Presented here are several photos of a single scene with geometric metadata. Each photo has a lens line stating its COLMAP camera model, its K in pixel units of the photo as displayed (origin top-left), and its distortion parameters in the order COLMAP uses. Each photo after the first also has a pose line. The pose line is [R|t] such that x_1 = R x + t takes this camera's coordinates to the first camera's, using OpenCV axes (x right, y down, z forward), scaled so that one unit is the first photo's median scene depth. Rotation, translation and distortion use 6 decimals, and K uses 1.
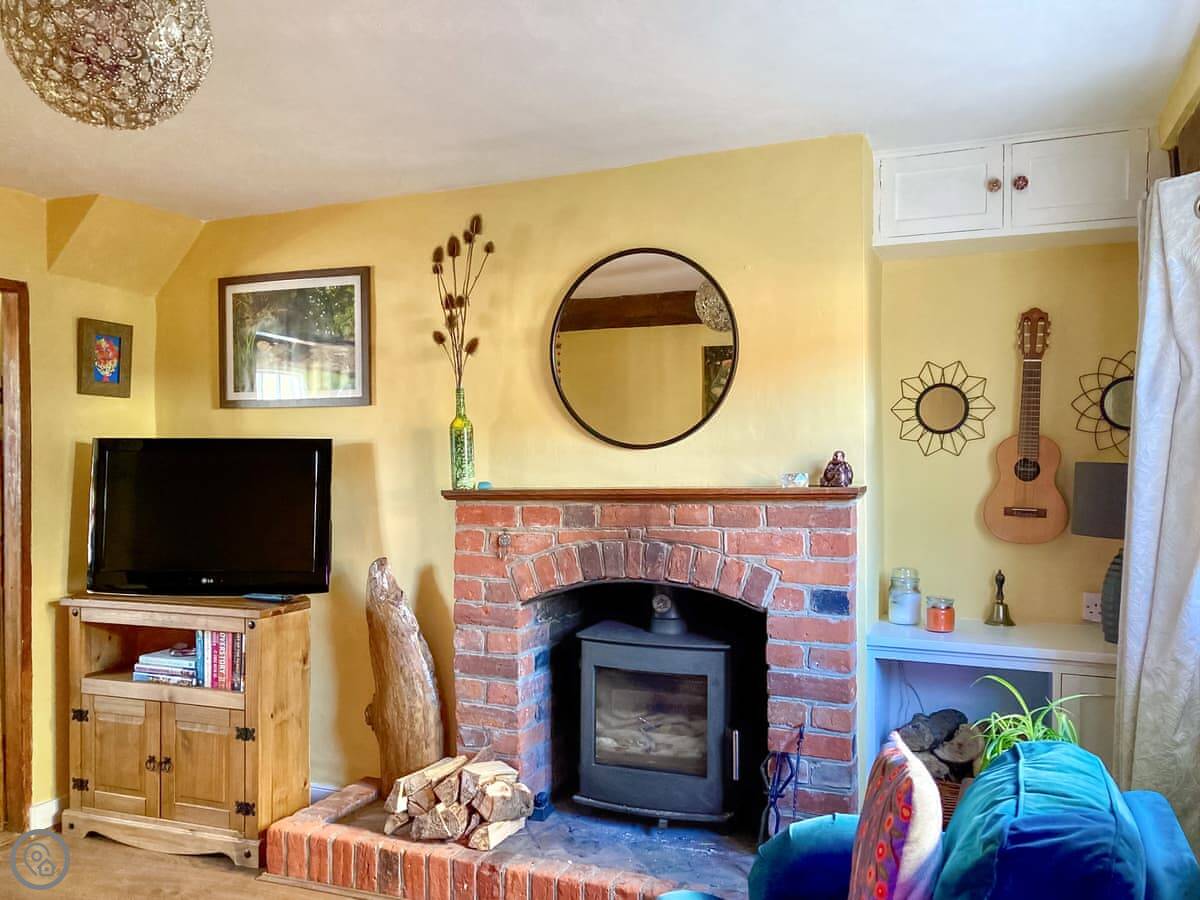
lens RADIAL K [[1085.8, 0, 571.6], [0, 1085.8, 477.6], [0, 0, 1]] dist [0.245479, -0.663637]
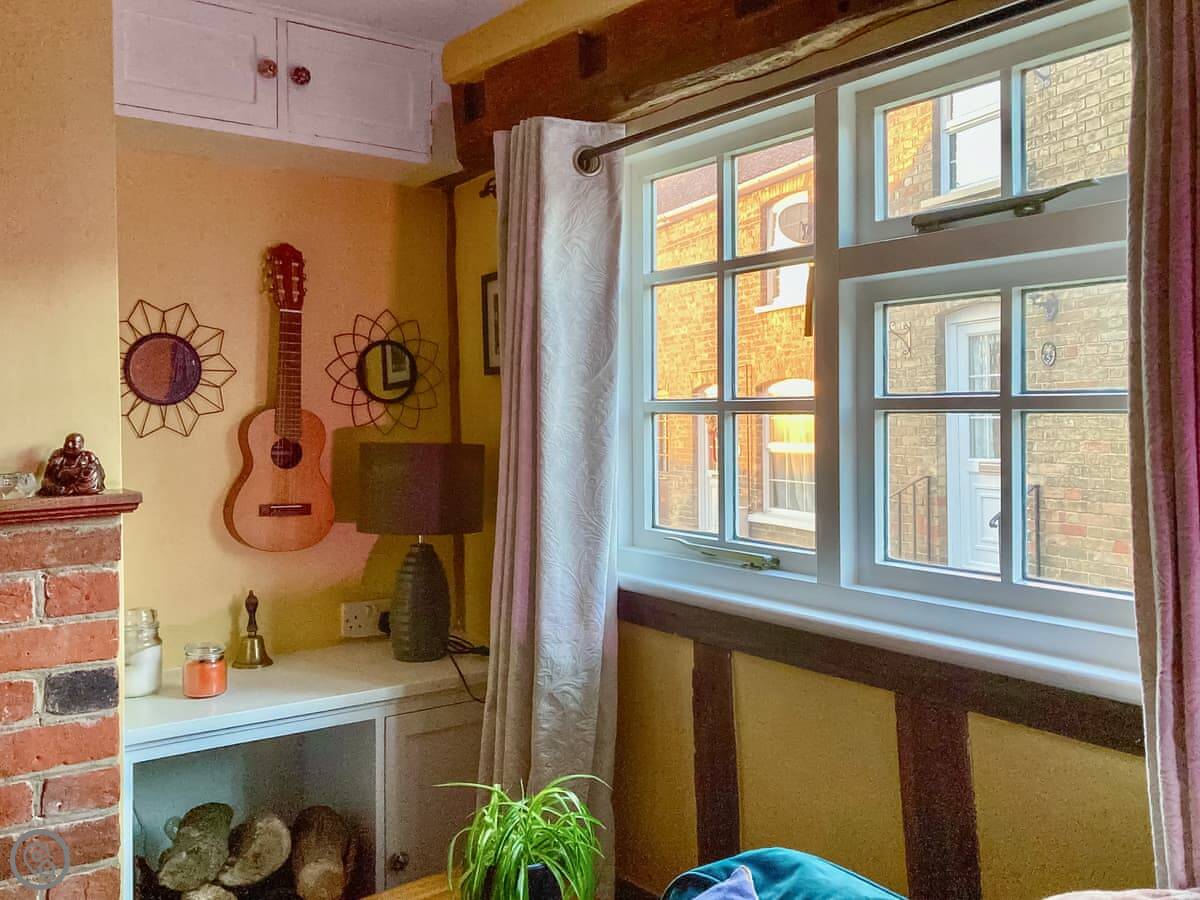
lens RADIAL K [[1071.6, 0, 637.4], [0, 1071.6, 402.2], [0, 0, 1]] dist [0.009867, 0.002891]
pose [[0.493479, 0.009846, 0.869702, -0.115555], [0.025757, 0.999332, -0.025928, -0.017803], [-0.869376, 0.035196, 0.492896, 0.445116]]
